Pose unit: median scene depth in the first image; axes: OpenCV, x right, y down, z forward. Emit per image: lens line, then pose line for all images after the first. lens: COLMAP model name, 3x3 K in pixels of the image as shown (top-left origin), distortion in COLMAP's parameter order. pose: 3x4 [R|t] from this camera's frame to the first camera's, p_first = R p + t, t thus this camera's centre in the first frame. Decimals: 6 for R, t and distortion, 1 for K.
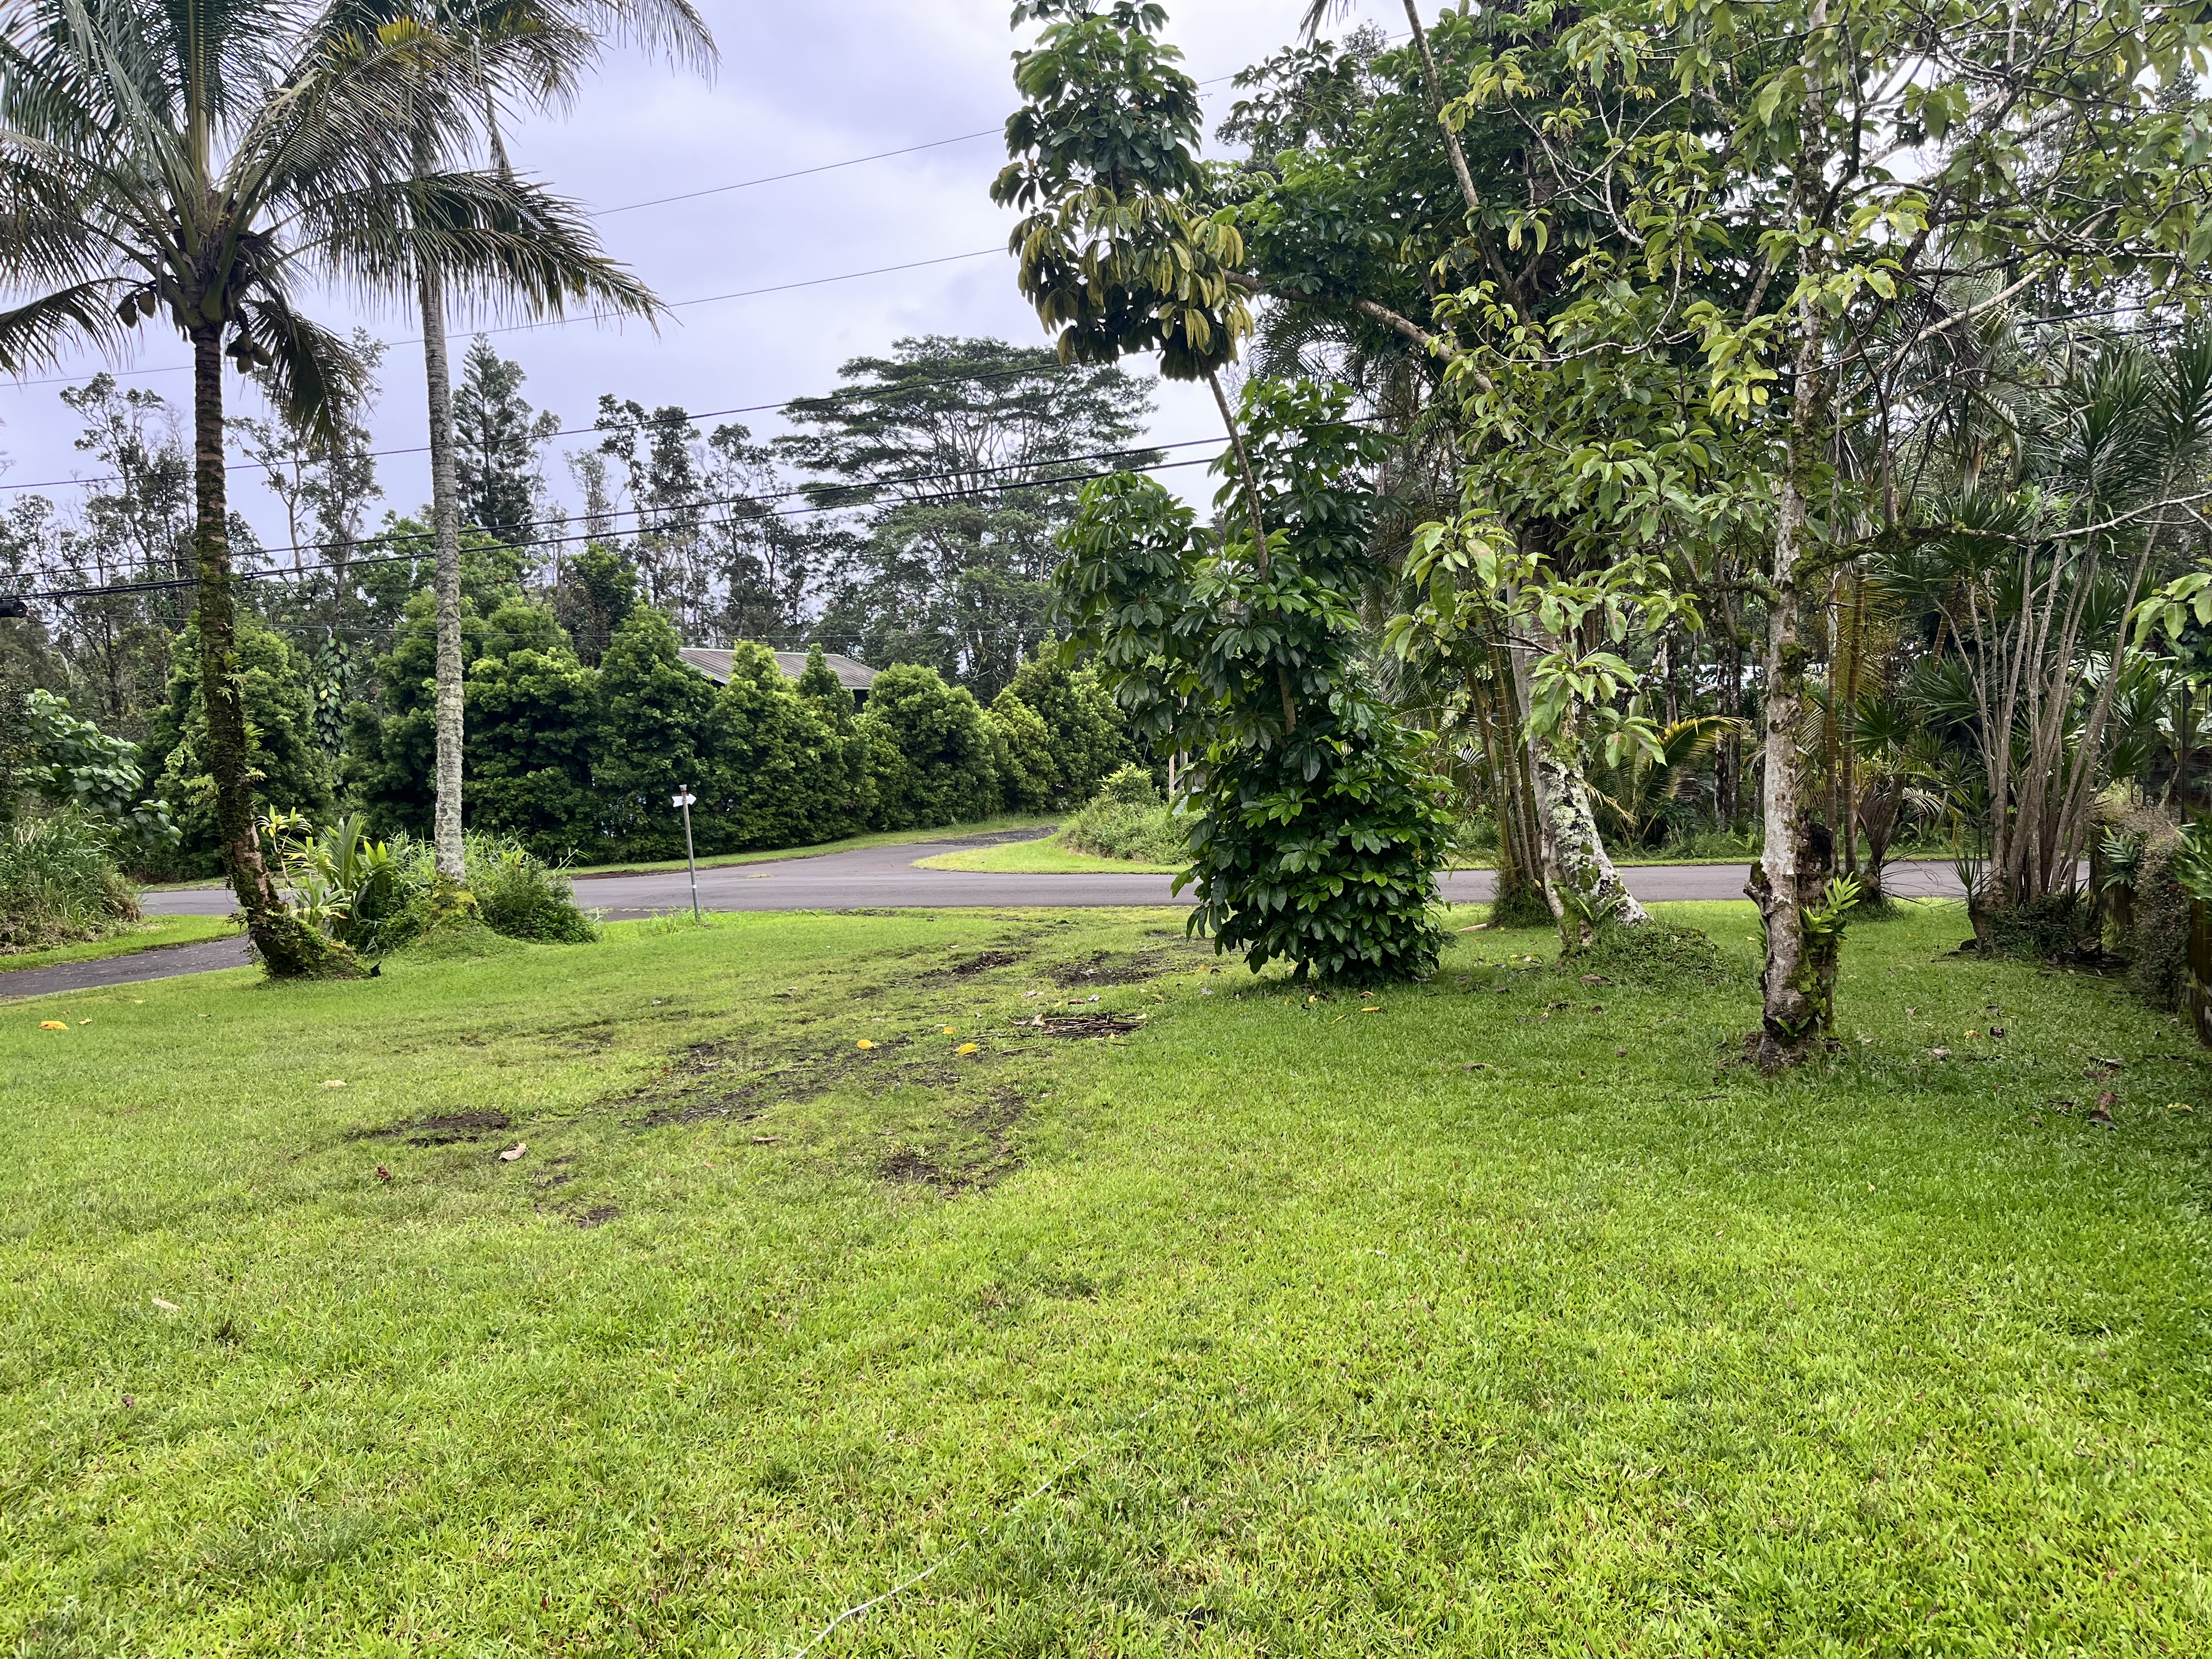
lens RADIAL K [[1632.5, 0, 1106.8], [0, 1632.5, 863.4], [0, 0, 1]] dist [0.015530, -0.021009]
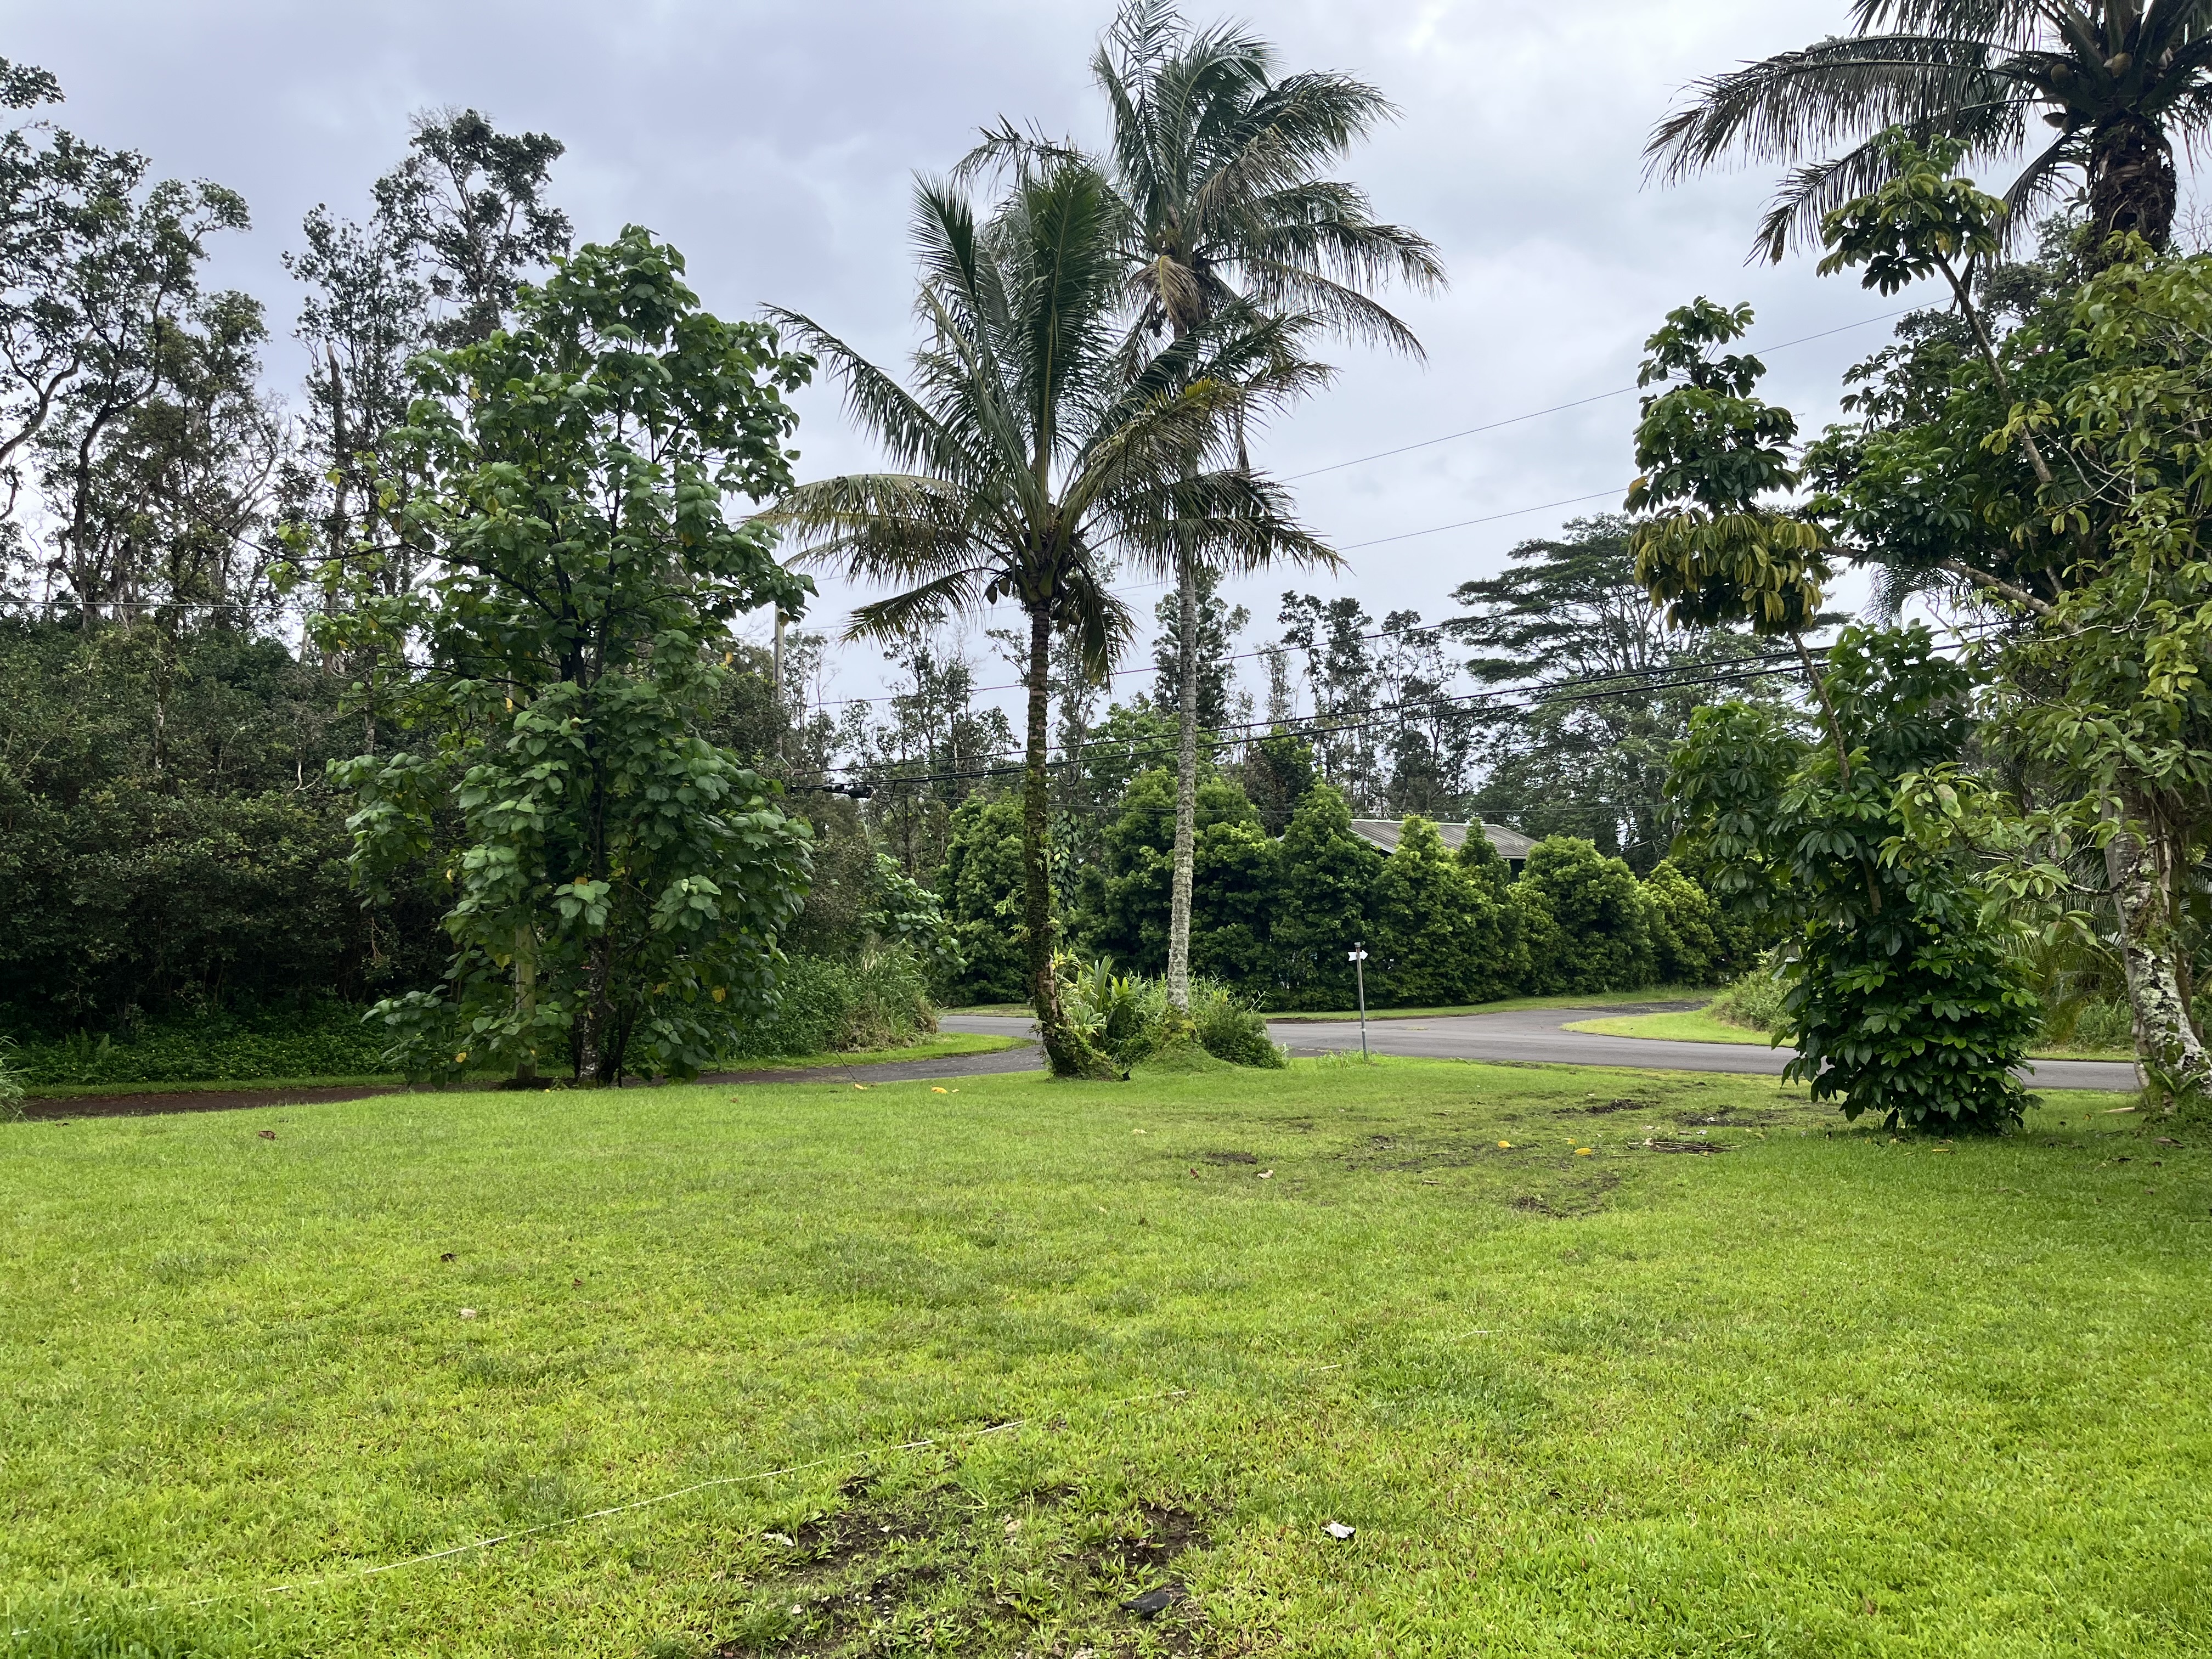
lens RADIAL K [[1632.5, 0, 1089.2], [0, 1632.5, 863.6], [0, 0, 1]] dist [0.015530, -0.021009]
pose [[0.918268, 0.016382, -0.395621, 0.026896], [-0.055840, 0.994516, -0.088428, 0.009695], [0.392003, 0.103292, 0.914147, -0.153758]]
